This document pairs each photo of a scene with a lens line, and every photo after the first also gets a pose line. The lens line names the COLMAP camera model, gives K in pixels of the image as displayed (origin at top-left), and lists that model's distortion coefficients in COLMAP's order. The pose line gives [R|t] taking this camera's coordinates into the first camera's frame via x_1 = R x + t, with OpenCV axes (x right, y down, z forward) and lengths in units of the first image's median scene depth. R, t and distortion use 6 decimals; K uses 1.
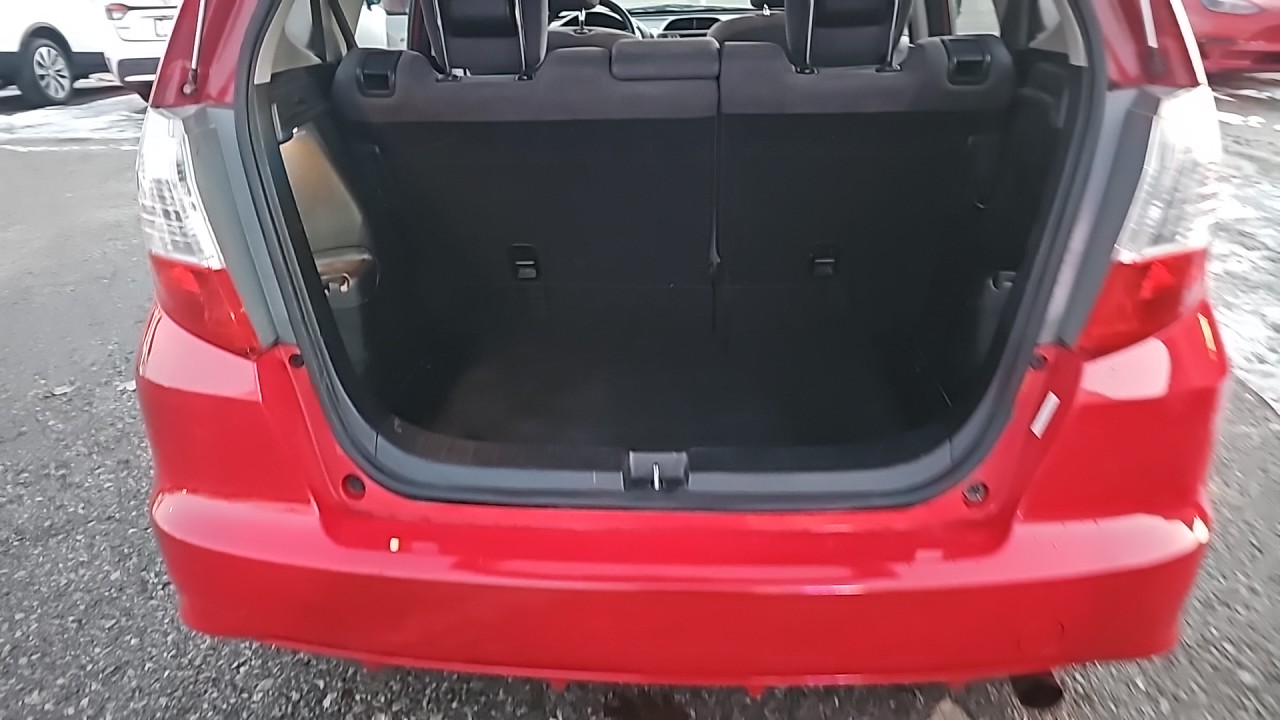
lens RADIAL K [[864.6, 0, 630.9], [0, 864.6, 350.8], [0, 0, 1]] dist [0.047249, -0.036776]
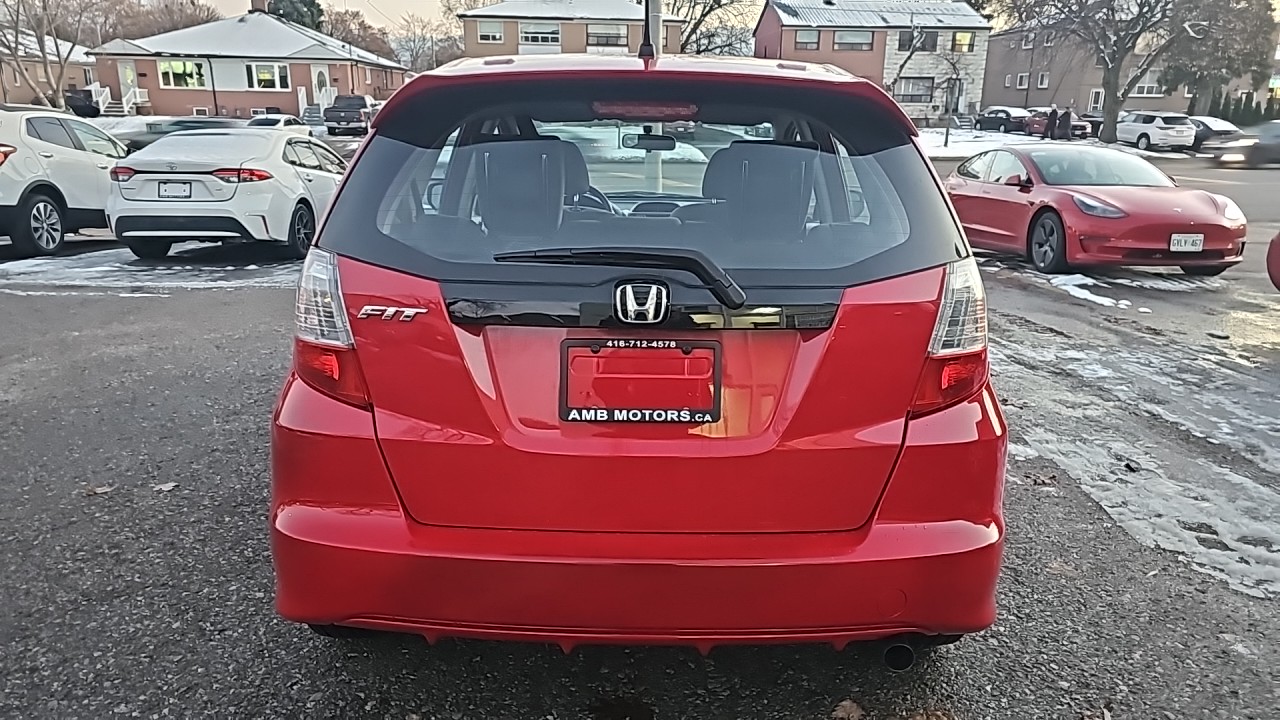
lens RADIAL K [[864.6, 0, 646.6], [0, 864.6, 362.4], [0, 0, 1]] dist [0.047249, -0.036776]
pose [[0.997118, 0.027765, 0.070601, -0.048096], [-0.014786, 0.983899, -0.178115, 0.127190], [-0.074409, 0.176557, 0.981474, -0.347397]]
